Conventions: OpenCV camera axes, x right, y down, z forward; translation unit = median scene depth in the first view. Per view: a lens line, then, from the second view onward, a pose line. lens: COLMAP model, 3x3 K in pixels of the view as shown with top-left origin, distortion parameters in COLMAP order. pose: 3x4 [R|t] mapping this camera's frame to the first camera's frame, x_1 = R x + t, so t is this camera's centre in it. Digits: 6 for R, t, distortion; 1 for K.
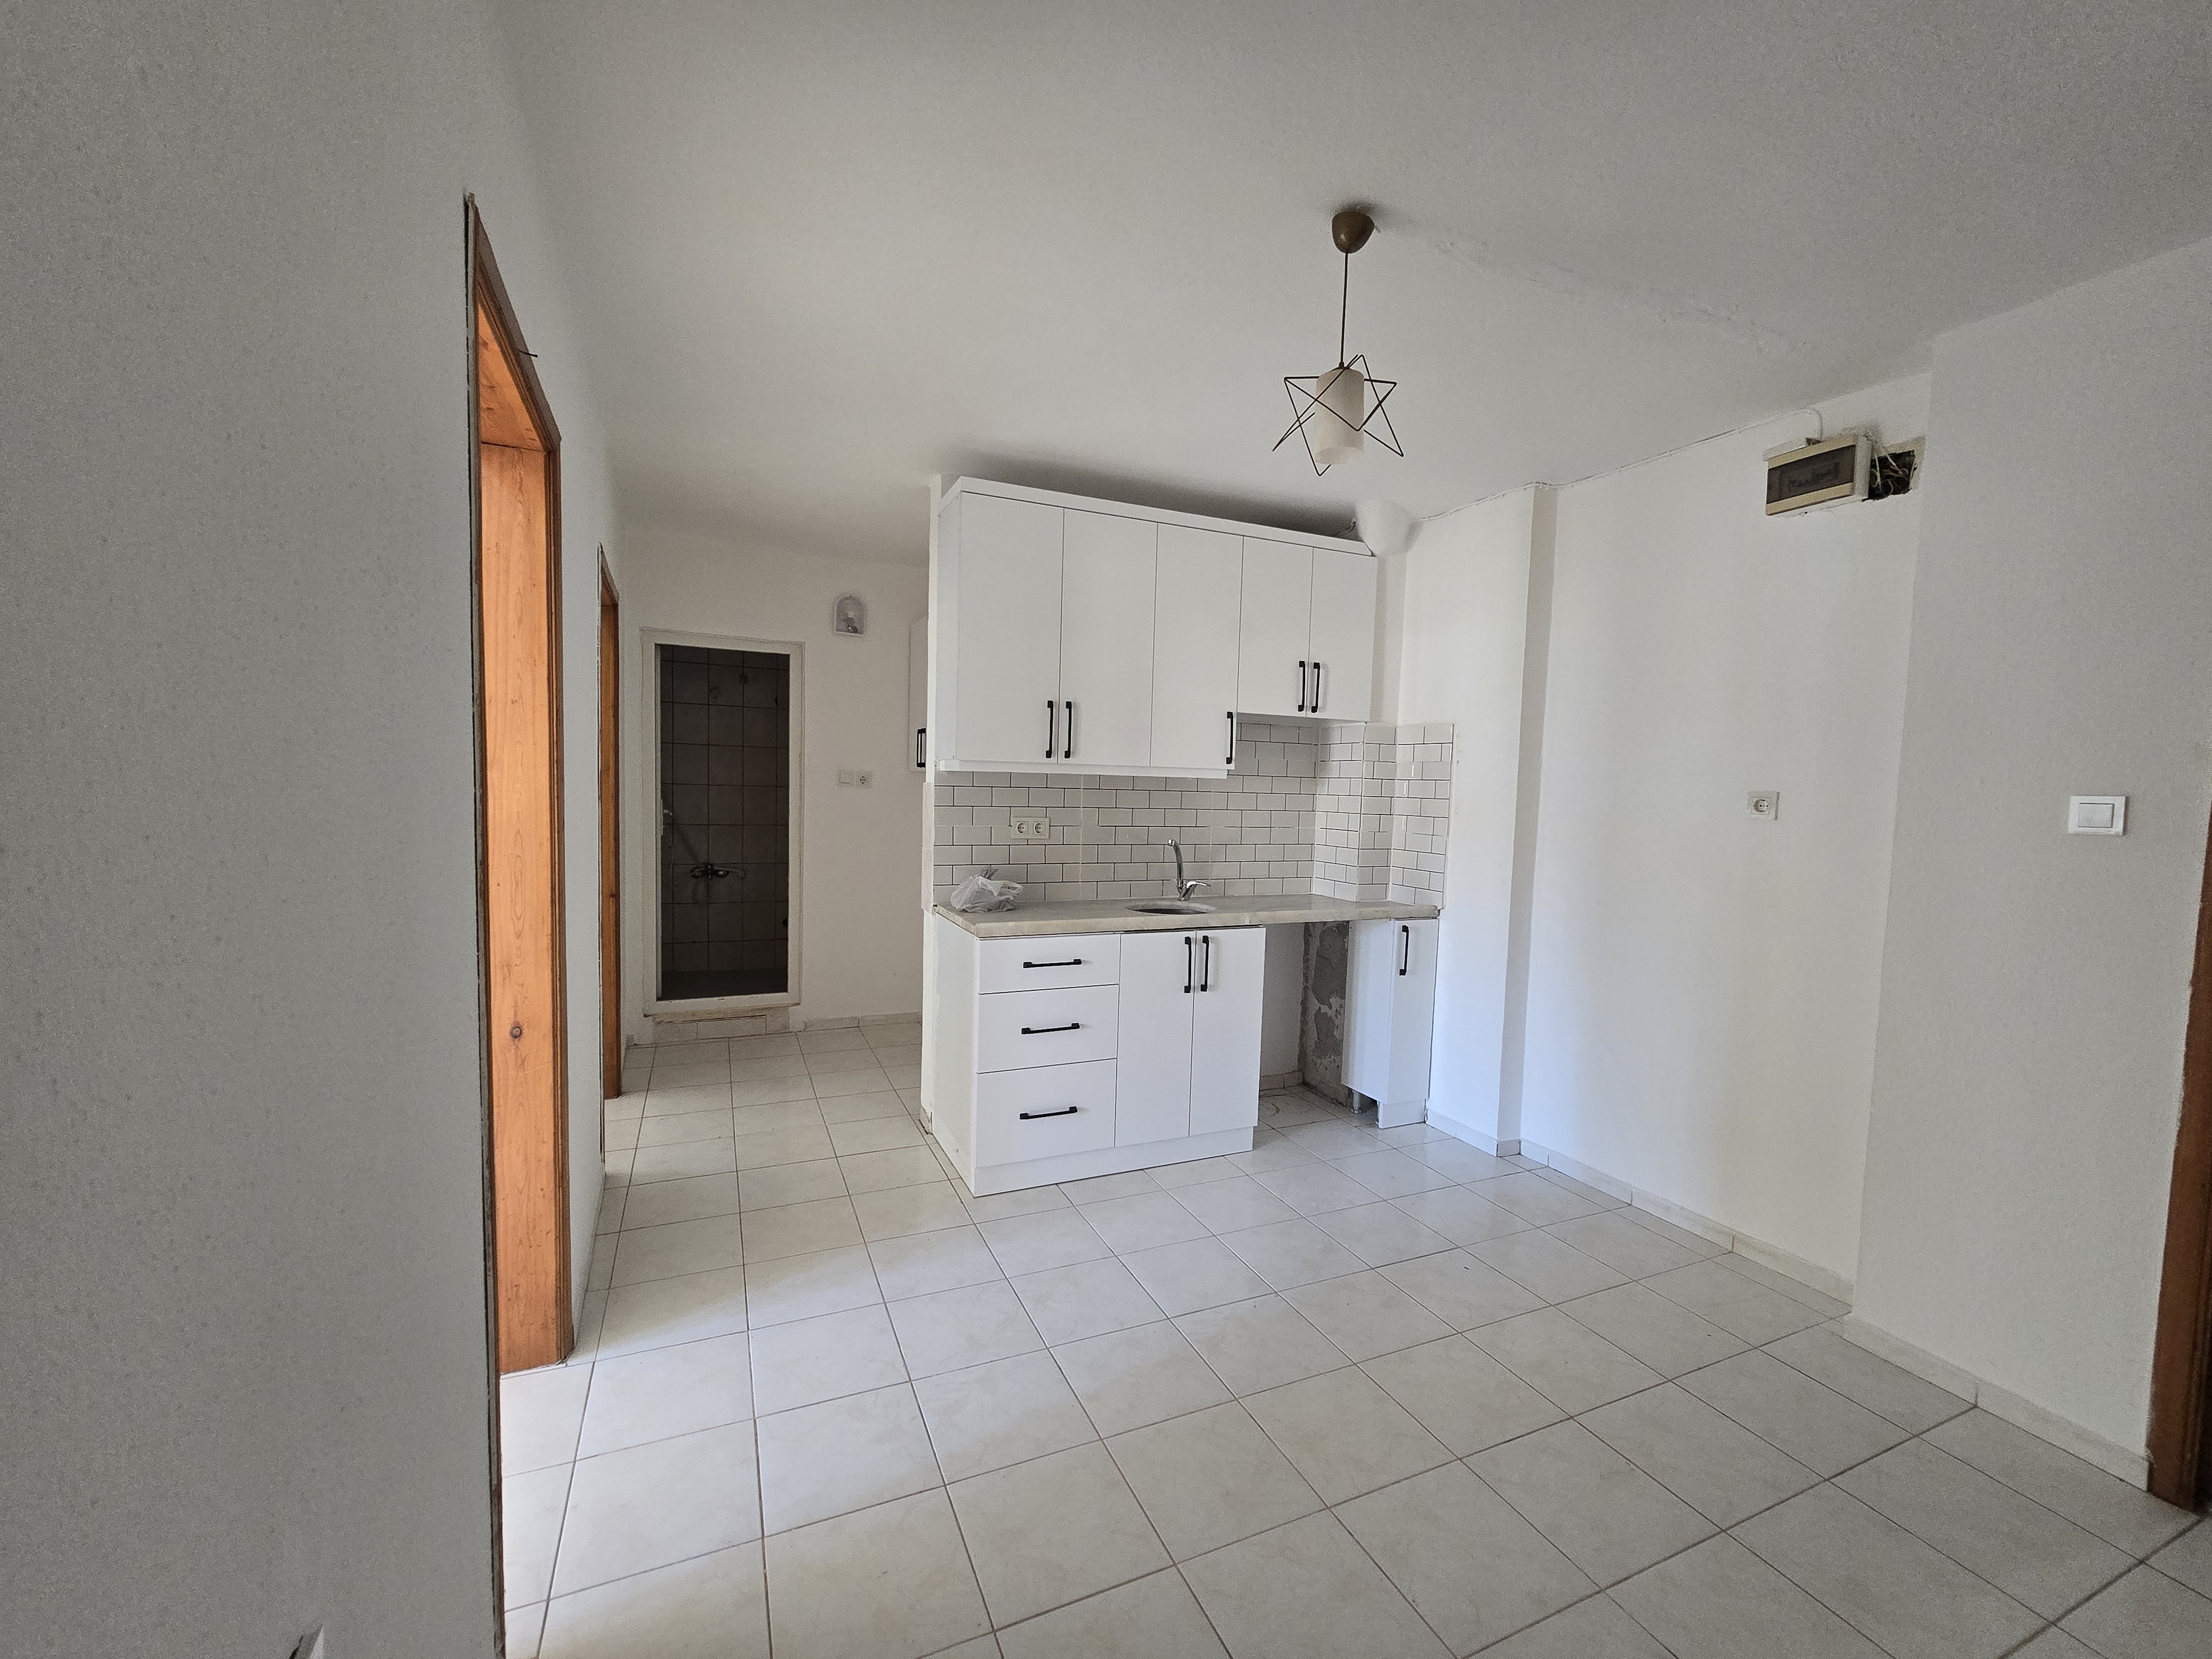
lens RADIAL K [[904.5, 0, 1103.8], [0, 904.5, 835.4], [0, 0, 1]] dist [-0.013073, 0.001580]
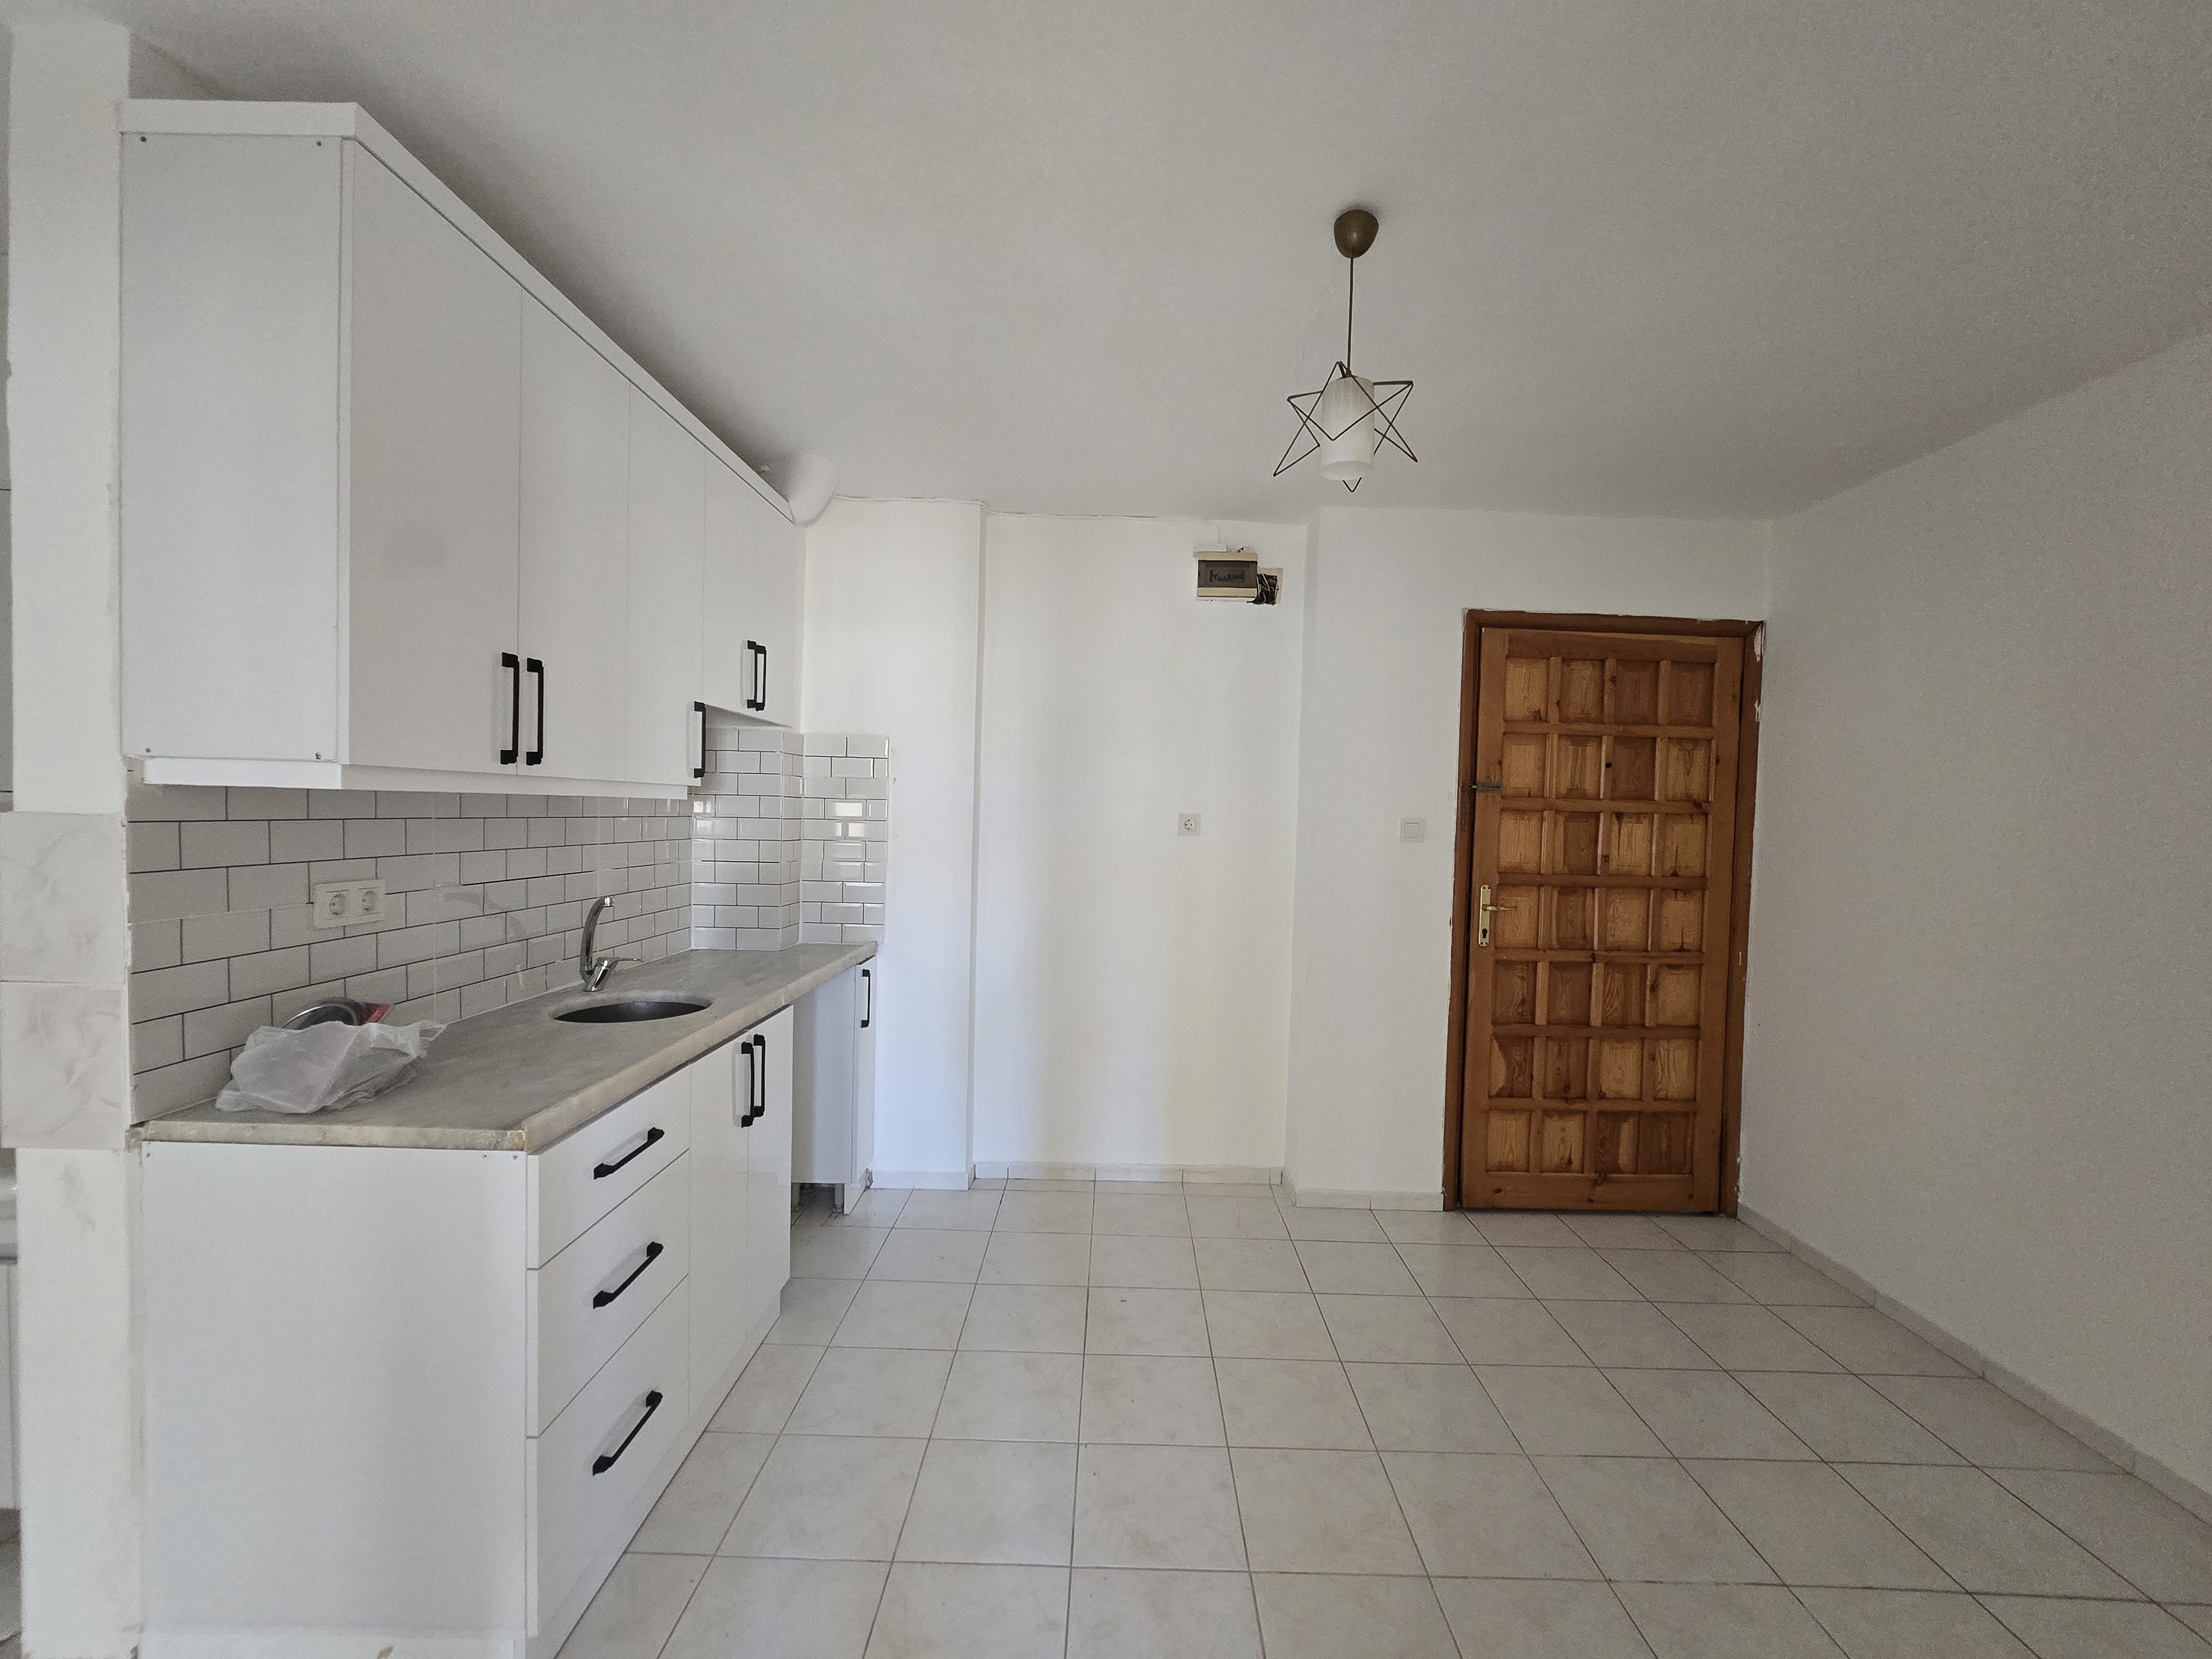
lens RADIAL K [[904.5, 0, 1120.6], [0, 904.5, 839.4], [0, 0, 1]] dist [-0.013073, 0.001580]
pose [[0.401632, -0.042780, 0.914802, -0.354601], [0.036777, 0.998856, 0.030564, -0.041714], [-0.915063, 0.021368, 0.402746, 0.433966]]
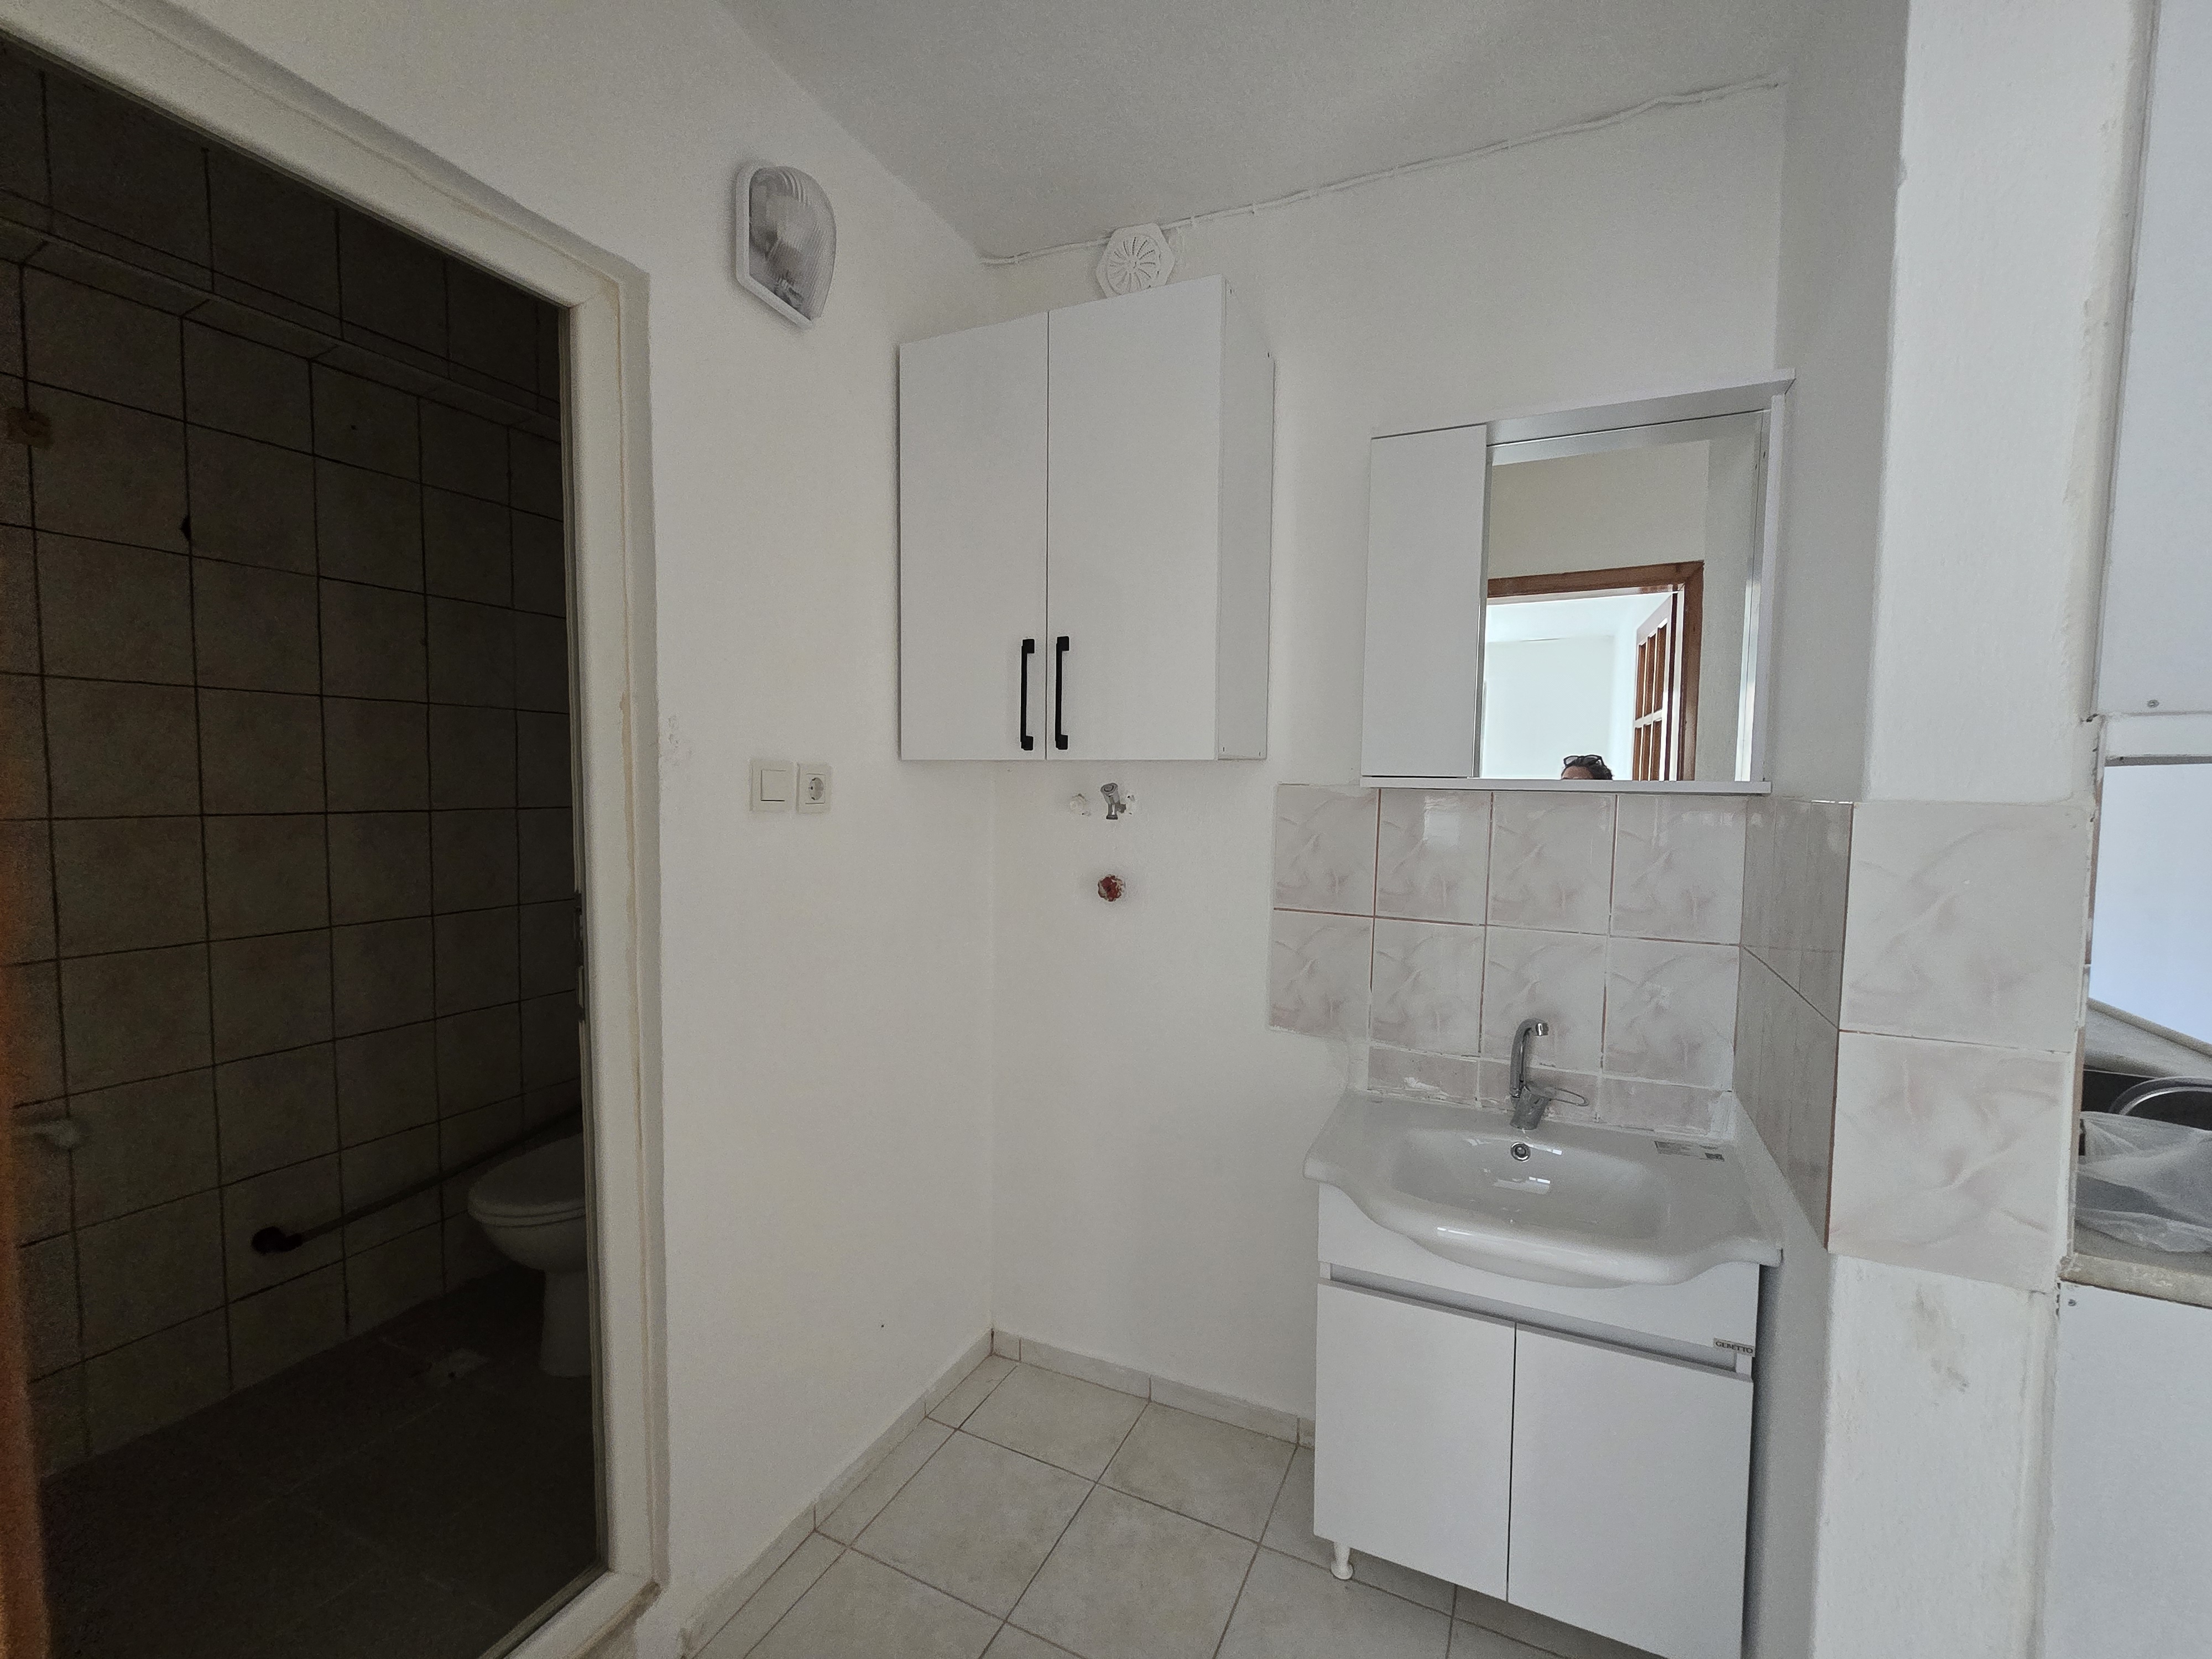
lens RADIAL K [[904.5, 0, 1115.3], [0, 904.5, 842.1], [0, 0, 1]] dist [-0.013073, 0.001580]
pose [[0.756009, -0.067135, 0.651109, -0.553139], [0.053276, 0.997737, 0.041016, -0.070242], [-0.652389, 0.003680, 0.757875, 0.963809]]
